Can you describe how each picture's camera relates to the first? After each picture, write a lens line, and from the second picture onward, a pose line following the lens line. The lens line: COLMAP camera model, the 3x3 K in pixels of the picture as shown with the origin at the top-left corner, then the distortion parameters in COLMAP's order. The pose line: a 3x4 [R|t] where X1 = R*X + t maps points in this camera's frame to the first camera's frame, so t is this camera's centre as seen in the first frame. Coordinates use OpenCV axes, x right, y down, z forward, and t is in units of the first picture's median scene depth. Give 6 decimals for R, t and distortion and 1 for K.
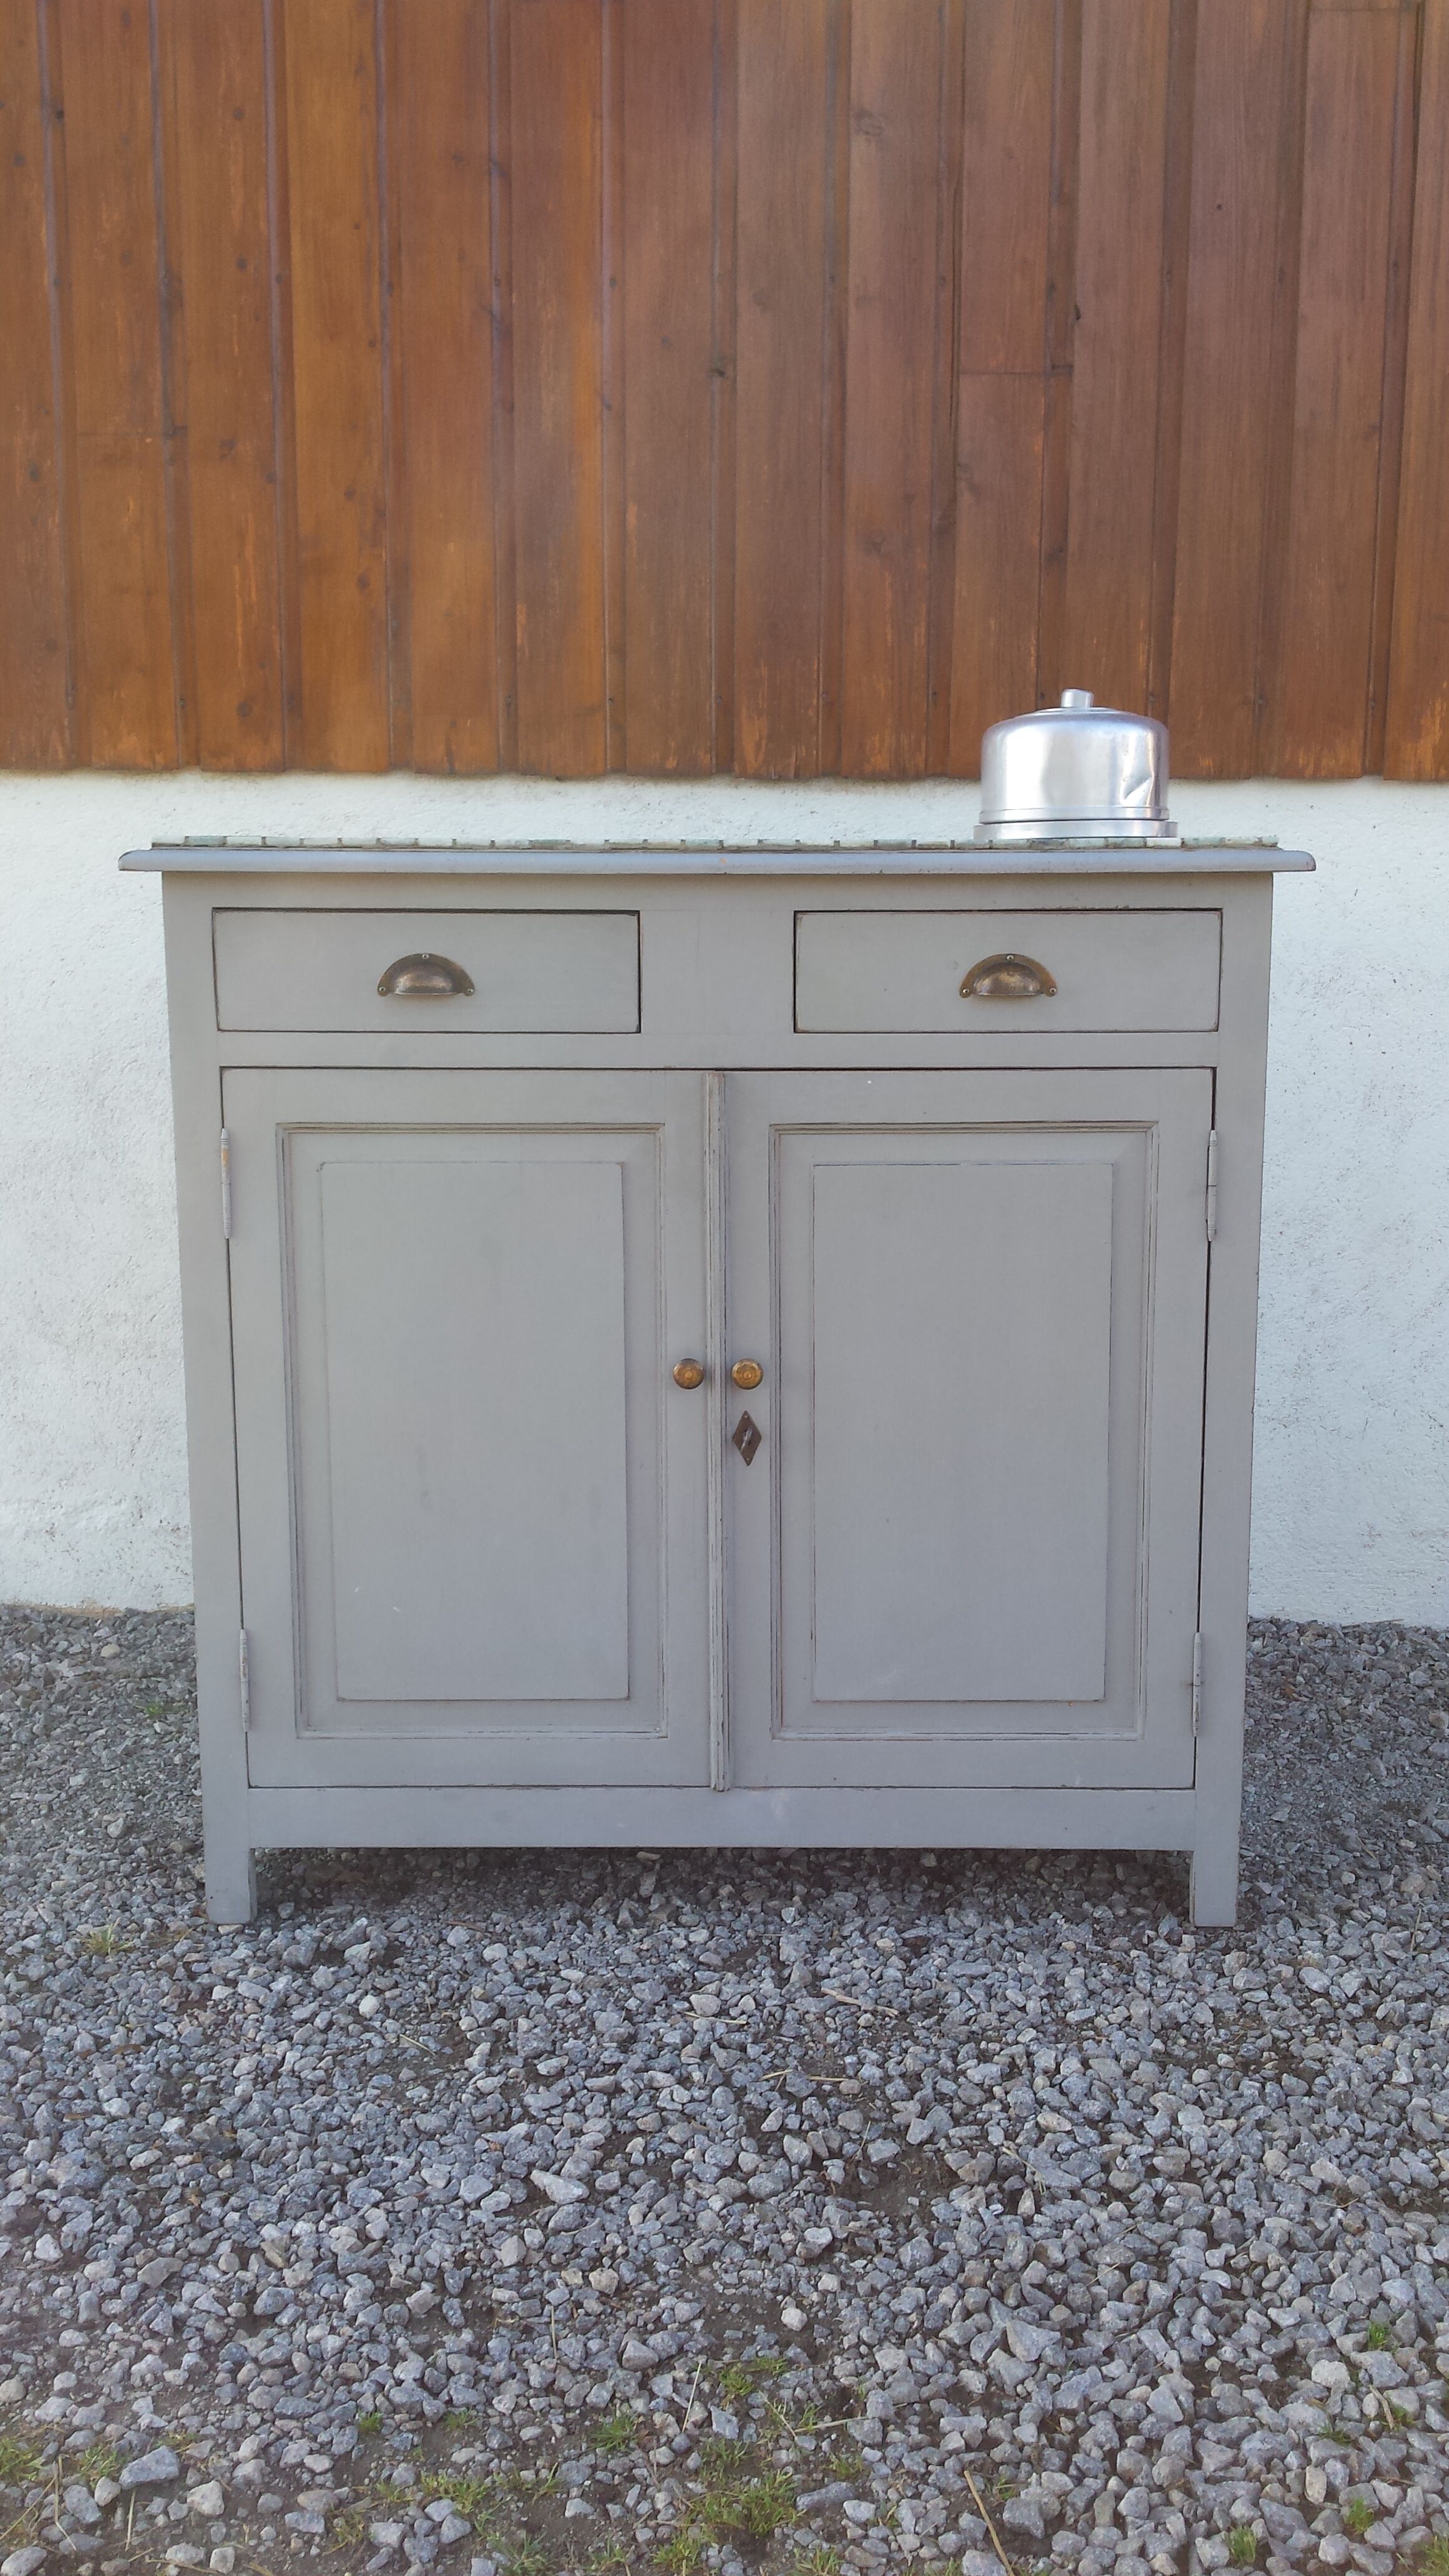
lens RADIAL K [[2353.3, 0, 724.5], [0, 2353.3, 1288.0], [0, 0, 1]] dist [0.136021, -0.303904]
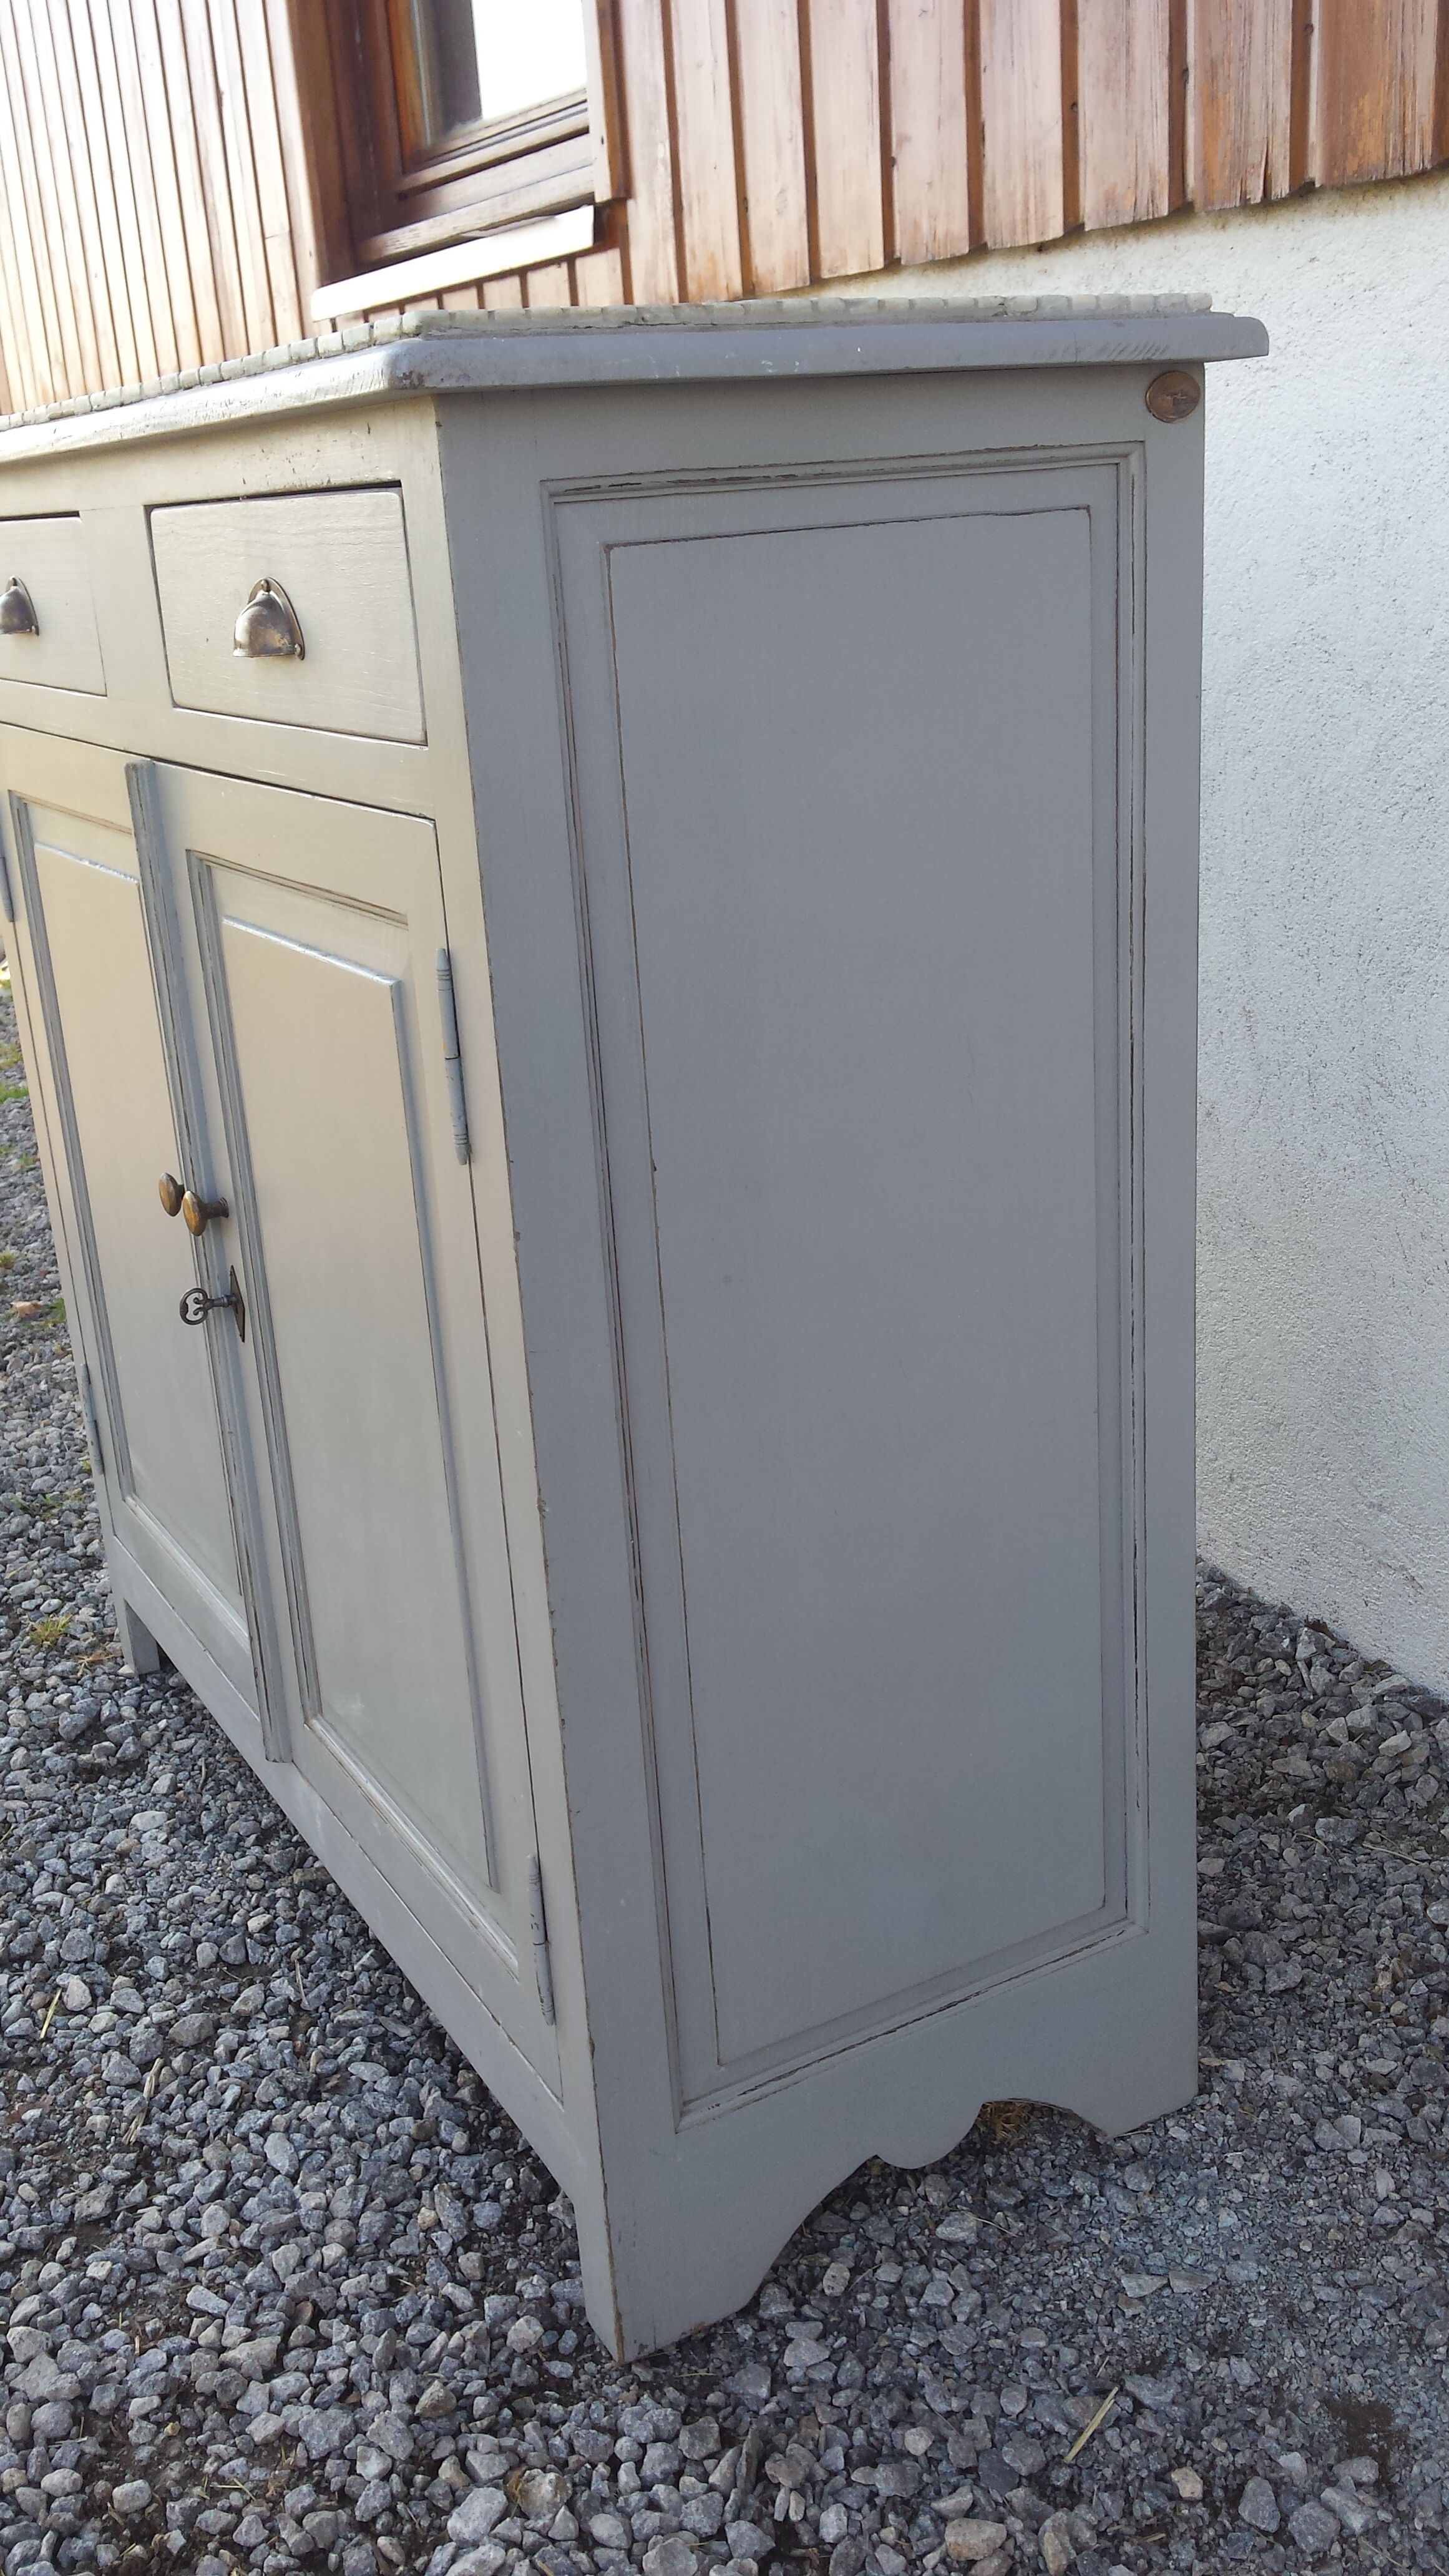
lens RADIAL K [[2353.3, 0, 724.5], [0, 2353.3, 1288.0], [0, 0, 1]] dist [0.136021, -0.303904]
pose [[0.493603, 0.257740, -0.830618, 0.618389], [-0.088570, 0.965008, 0.246808, -0.117595], [0.865165, -0.048257, 0.499159, 0.734578]]
